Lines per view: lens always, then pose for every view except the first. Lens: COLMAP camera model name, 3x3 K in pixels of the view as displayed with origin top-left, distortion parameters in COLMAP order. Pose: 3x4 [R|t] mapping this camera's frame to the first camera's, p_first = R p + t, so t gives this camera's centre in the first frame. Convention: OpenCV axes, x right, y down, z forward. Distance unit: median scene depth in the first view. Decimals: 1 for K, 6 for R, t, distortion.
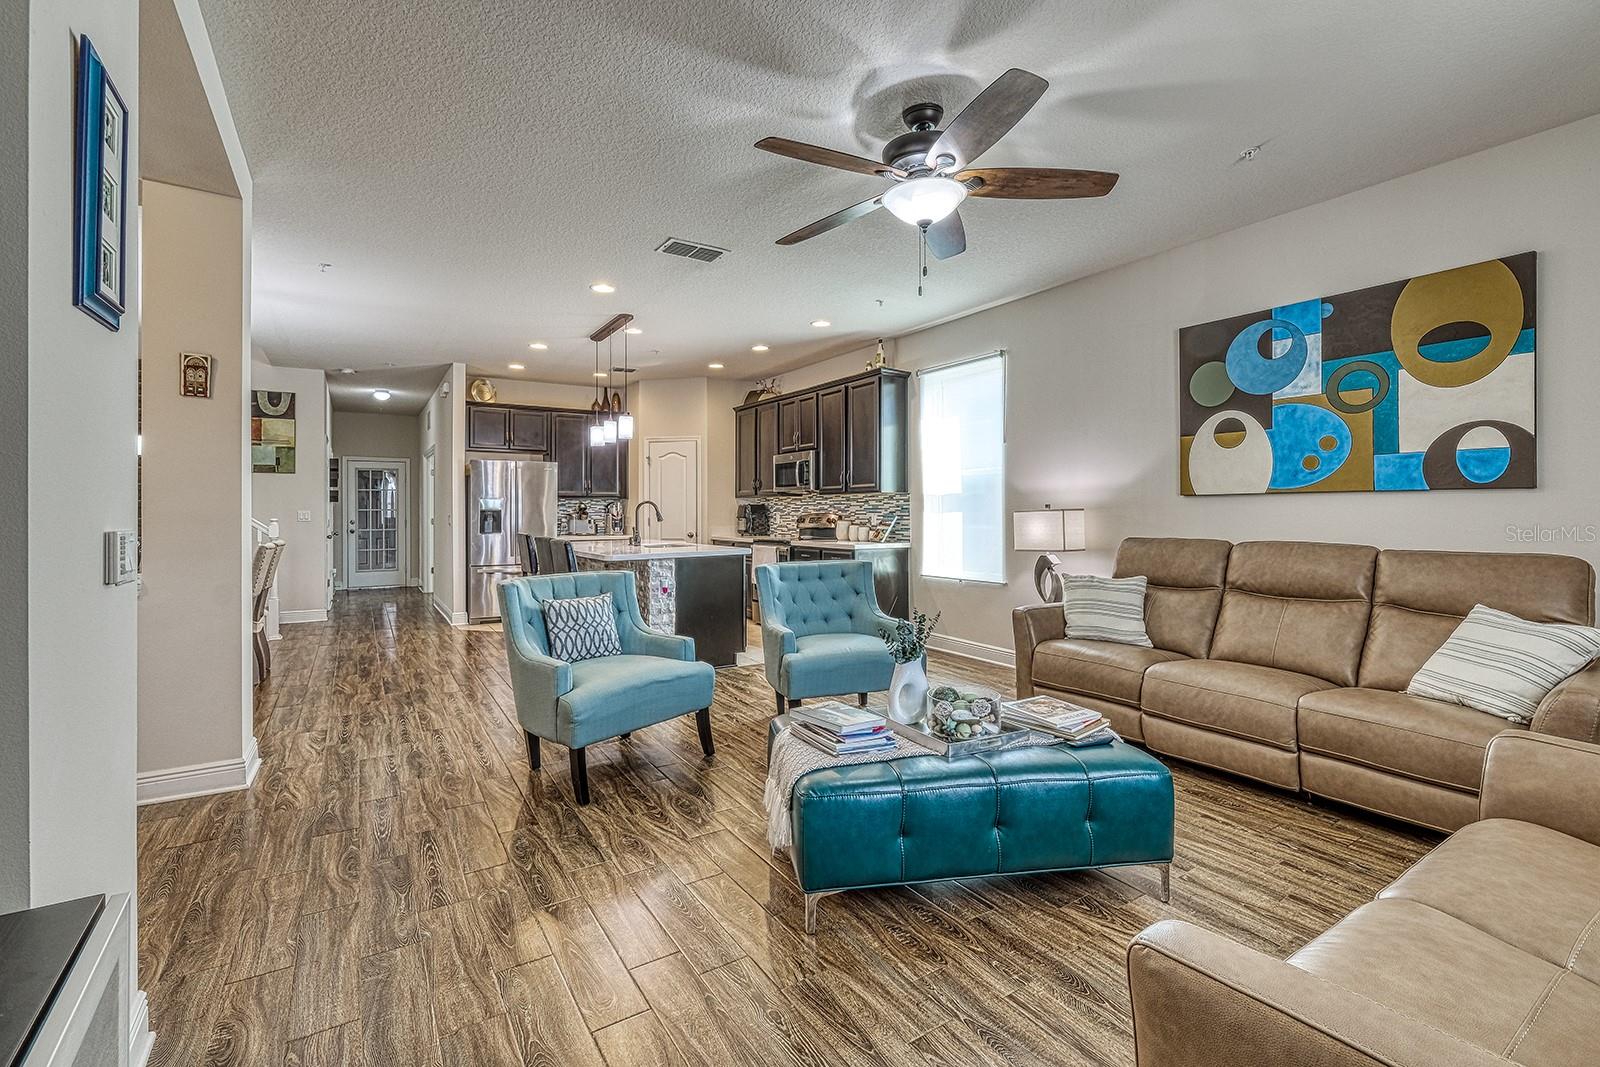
lens RADIAL K [[703.8, 0, 797.4], [0, 703.8, 508.1], [0, 0, 1]] dist [-0.013785, 0.000047]
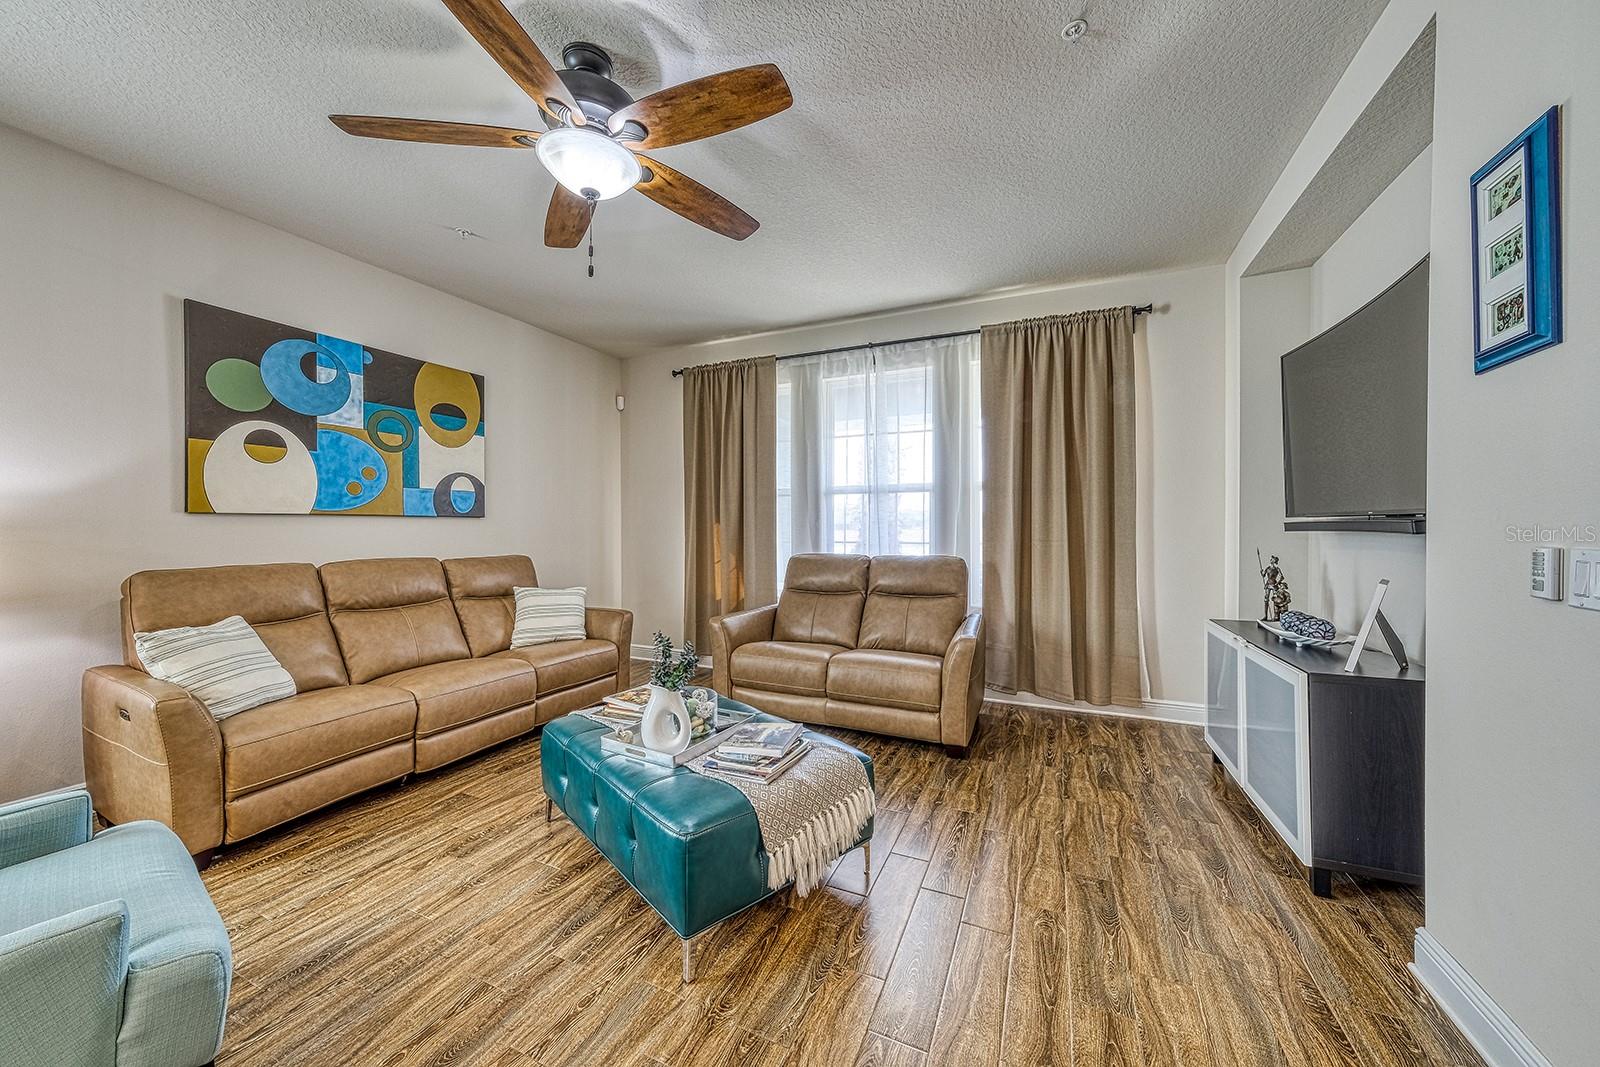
lens RADIAL K [[560.5, 0, 801.6], [0, 560.5, 532.7], [0, 0, 1]] dist [-0.002563, -0.000021]
pose [[-0.549598, -0.001195, 0.835429, -0.402990], [0.000897, 0.999998, 0.002020, 0.004442], [-0.835429, 0.001859, -0.549595, 0.889148]]
